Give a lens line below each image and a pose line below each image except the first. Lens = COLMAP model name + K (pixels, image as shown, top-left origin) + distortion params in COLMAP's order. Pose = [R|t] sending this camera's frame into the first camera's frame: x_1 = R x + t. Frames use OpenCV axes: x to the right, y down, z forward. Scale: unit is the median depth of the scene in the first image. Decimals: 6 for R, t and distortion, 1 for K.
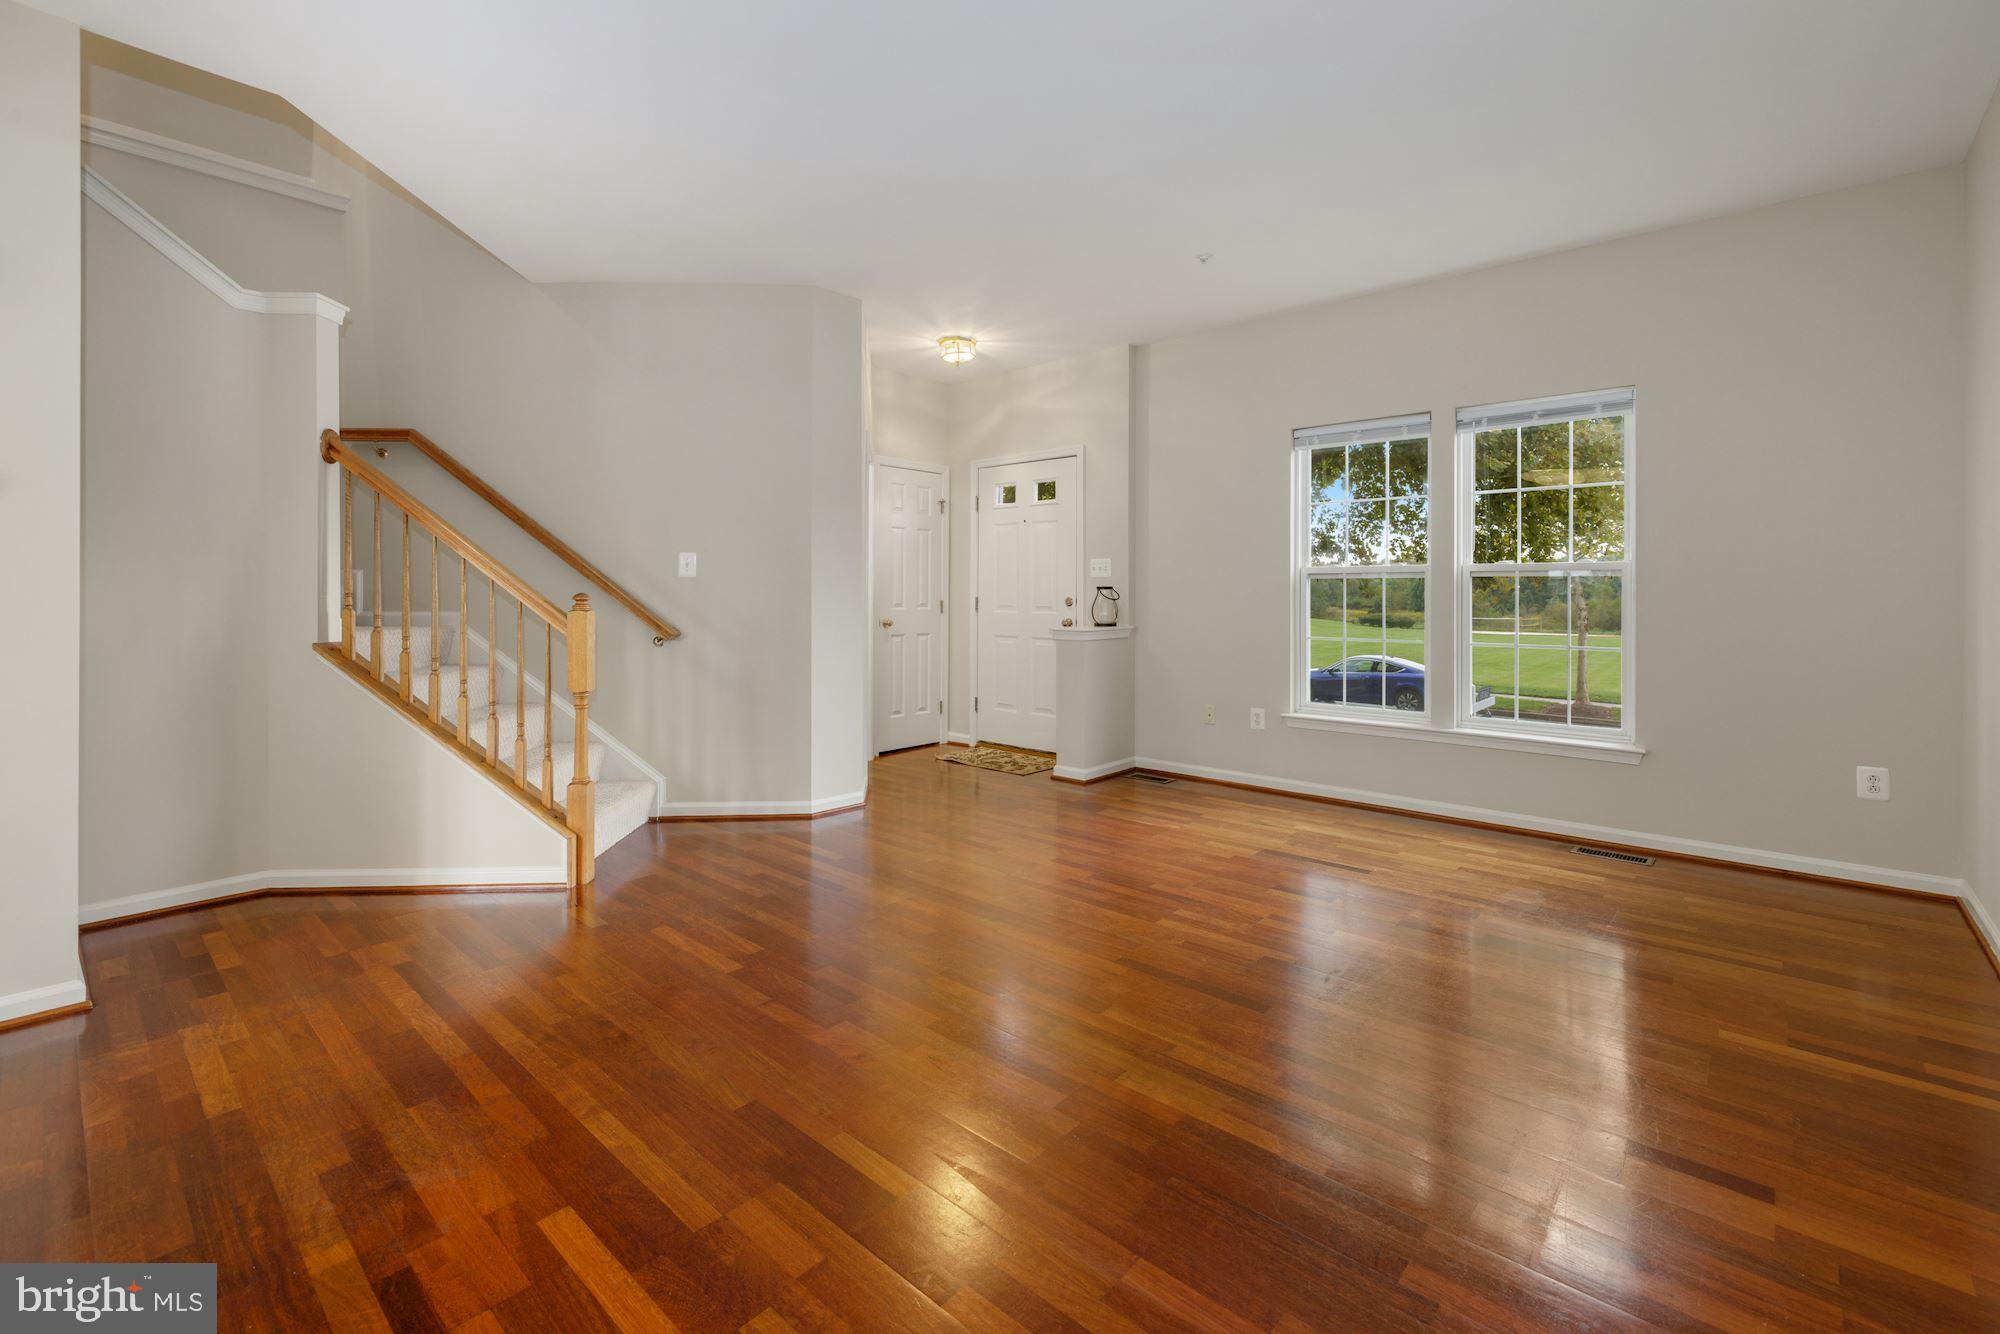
lens RADIAL K [[852.1, 0, 1011.6], [0, 852.1, 594.7], [0, 0, 1]] dist [0.001398, -0.000984]
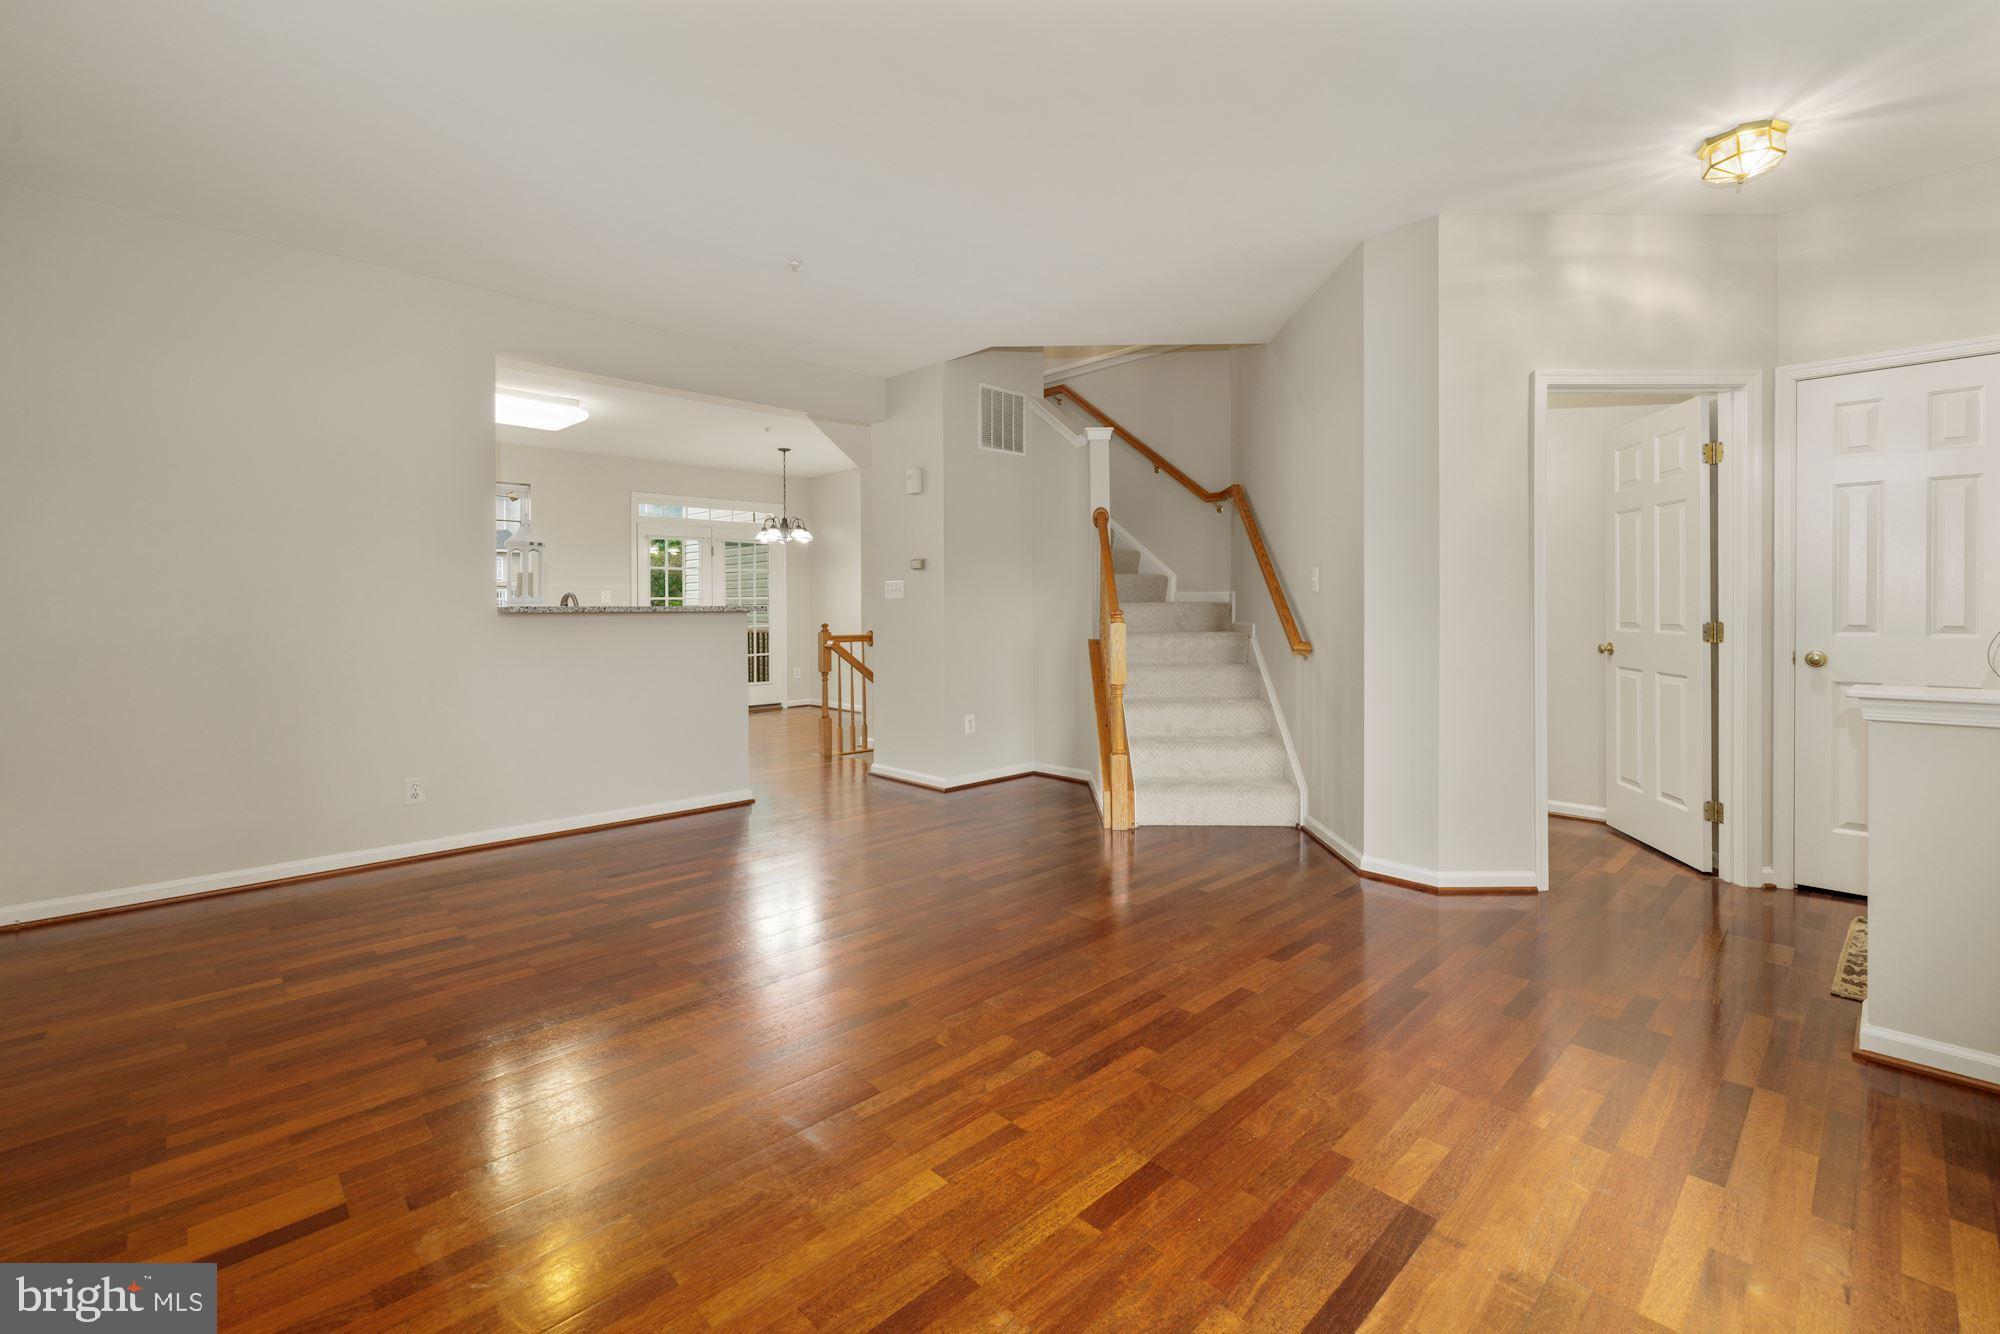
lens RADIAL K [[852.1, 0, 995.1], [0, 852.1, 608.0], [0, 0, 1]] dist [0.001398, -0.000984]
pose [[-0.084309, -0.002095, -0.996437, 0.624508], [-0.004842, 0.999987, -0.001693, 0.003660], [0.996428, 0.004682, -0.084318, 0.708041]]
